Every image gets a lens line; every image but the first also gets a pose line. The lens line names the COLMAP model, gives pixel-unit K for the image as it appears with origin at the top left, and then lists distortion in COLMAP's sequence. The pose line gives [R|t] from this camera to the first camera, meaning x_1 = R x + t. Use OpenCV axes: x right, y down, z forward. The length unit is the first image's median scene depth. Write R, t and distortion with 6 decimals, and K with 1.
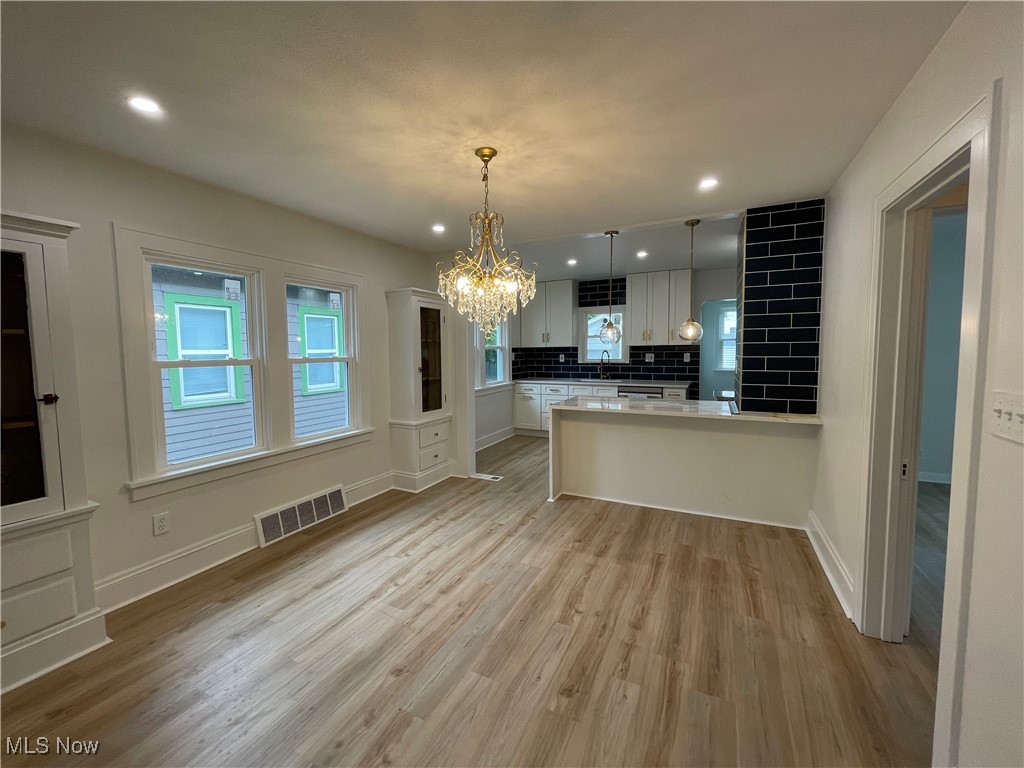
lens RADIAL K [[411.2, 0, 513.7], [0, 411.2, 377.7], [0, 0, 1]] dist [-0.002602, -0.000286]
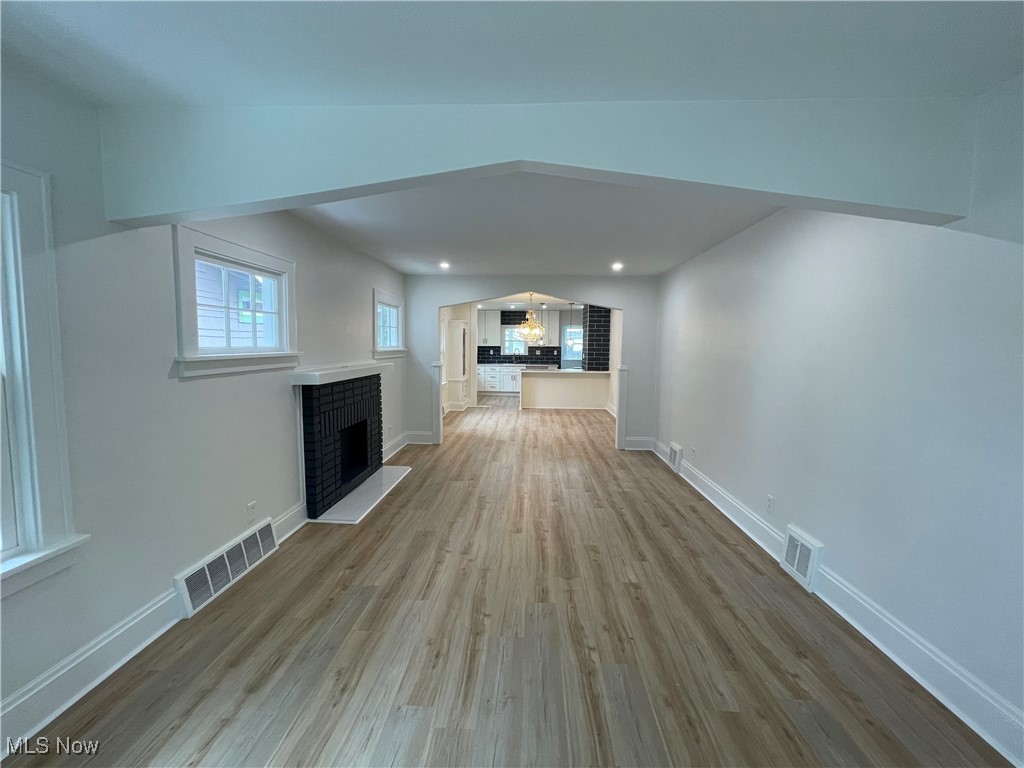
lens RADIAL K [[411.2, 0, 513.7], [0, 411.2, 377.7], [0, 0, 1]] dist [-0.002602, -0.000286]
pose [[0.913443, -0.012280, 0.406780, -0.584328], [0.008375, 0.999900, 0.011377, 0.049210], [-0.406880, -0.006985, 0.913455, -0.763060]]
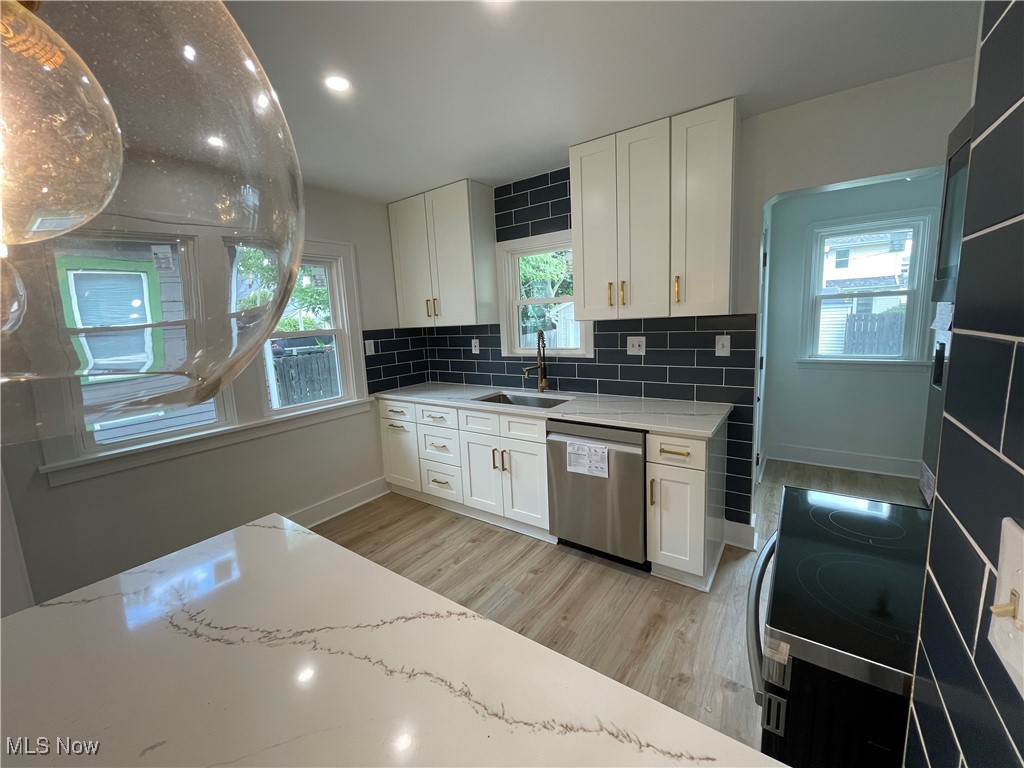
lens RADIAL K [[415.9, 0, 513.9], [0, 415.9, 377.7], [0, 0, 1]] dist [0.000403, -0.000037]
pose [[0.987273, -0.010849, -0.158664, 0.272045], [0.023006, 0.996919, 0.074987, -0.051203], [0.157362, -0.077683, 0.984481, 0.540502]]
